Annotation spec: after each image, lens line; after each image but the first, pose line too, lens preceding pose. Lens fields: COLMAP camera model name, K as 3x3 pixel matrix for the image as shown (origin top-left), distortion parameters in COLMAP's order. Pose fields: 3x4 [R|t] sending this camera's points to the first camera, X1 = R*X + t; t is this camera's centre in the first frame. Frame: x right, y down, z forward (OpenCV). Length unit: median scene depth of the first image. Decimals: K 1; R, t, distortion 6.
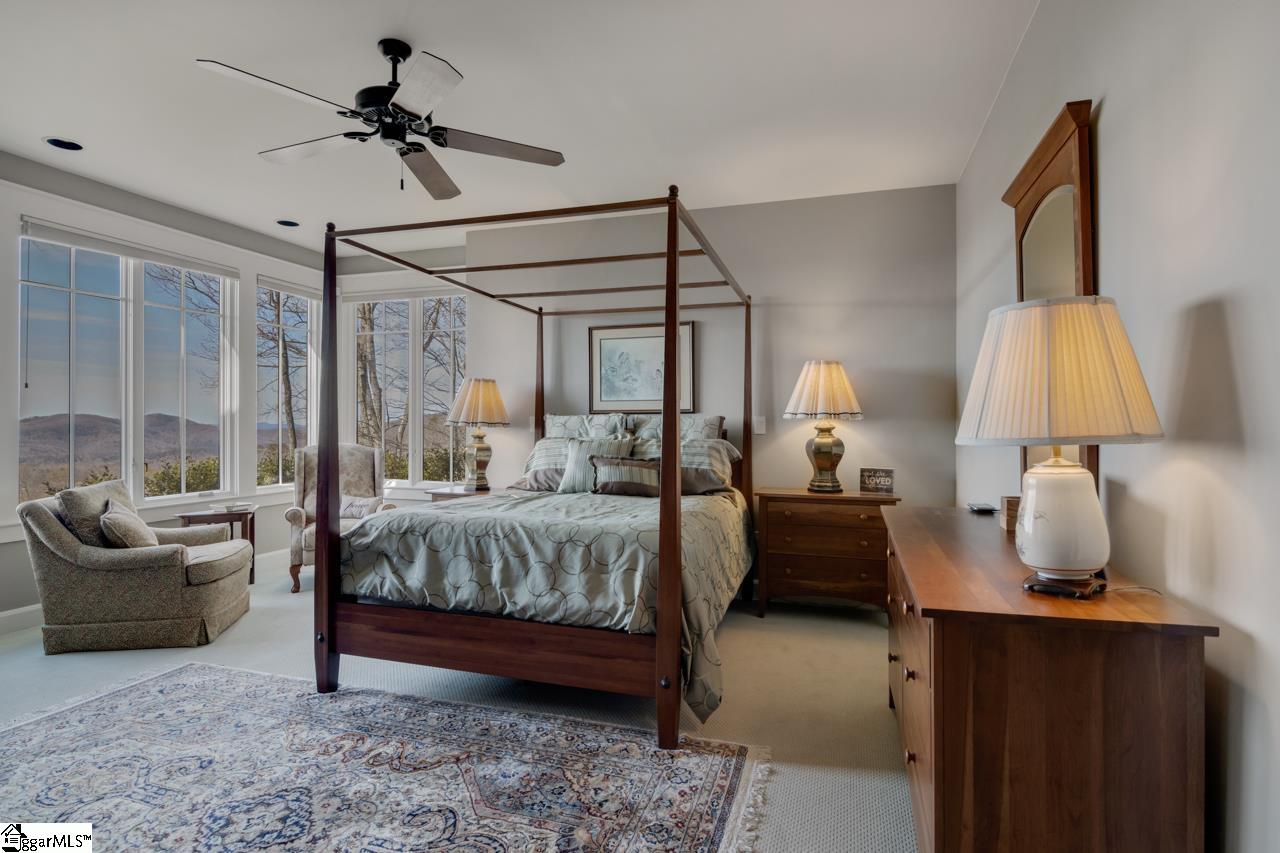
lens RADIAL K [[645.6, 0, 640.0], [0, 645.6, 426.5], [0, 0, 1]] dist [-0.000955, -0.016854]
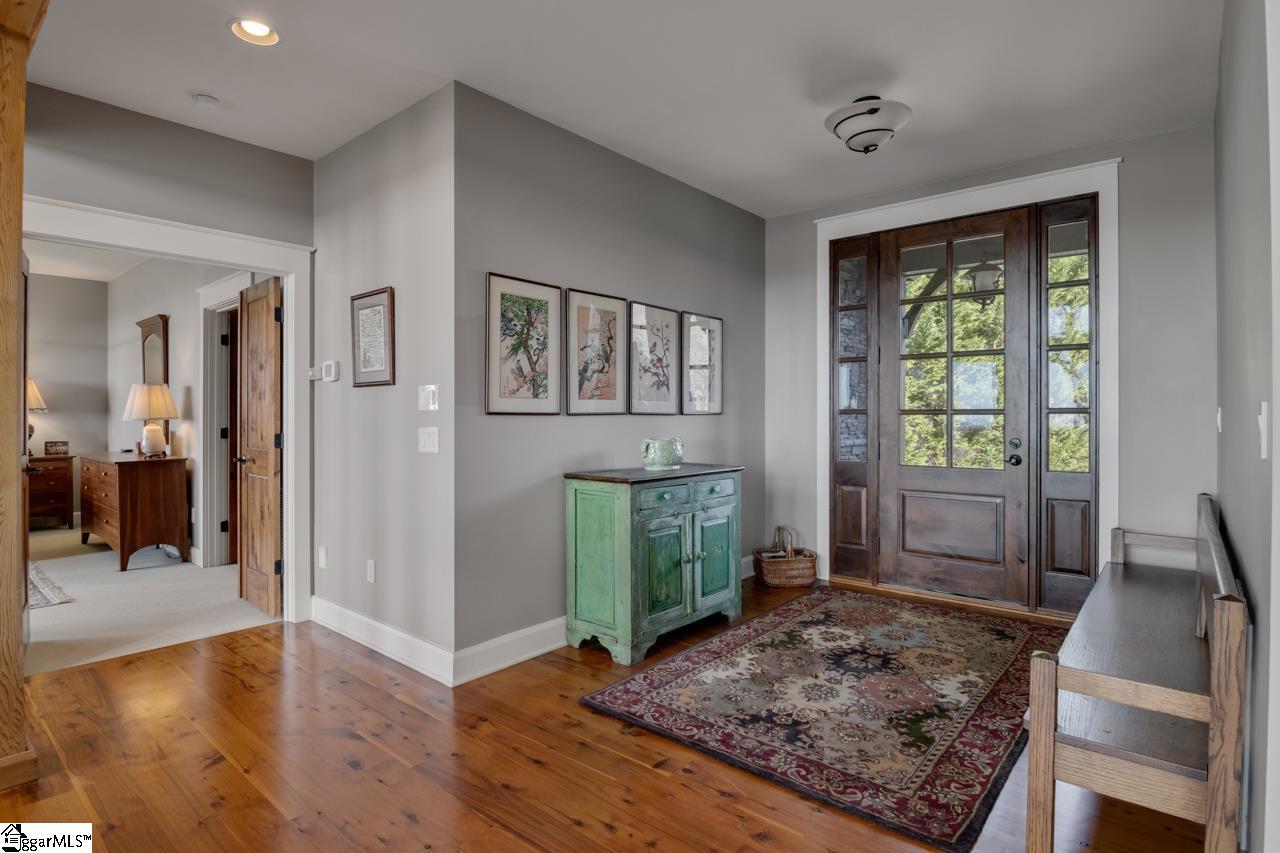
lens RADIAL K [[651.3, 0, 635.0], [0, 651.3, 419.0], [0, 0, 1]] dist [0.000674, -0.015615]
pose [[0.387965, -0.007834, 0.921641, -1.239964], [0.003227, 0.999969, 0.007141, -0.001594], [-0.921668, 0.000204, 0.387978, -2.176101]]
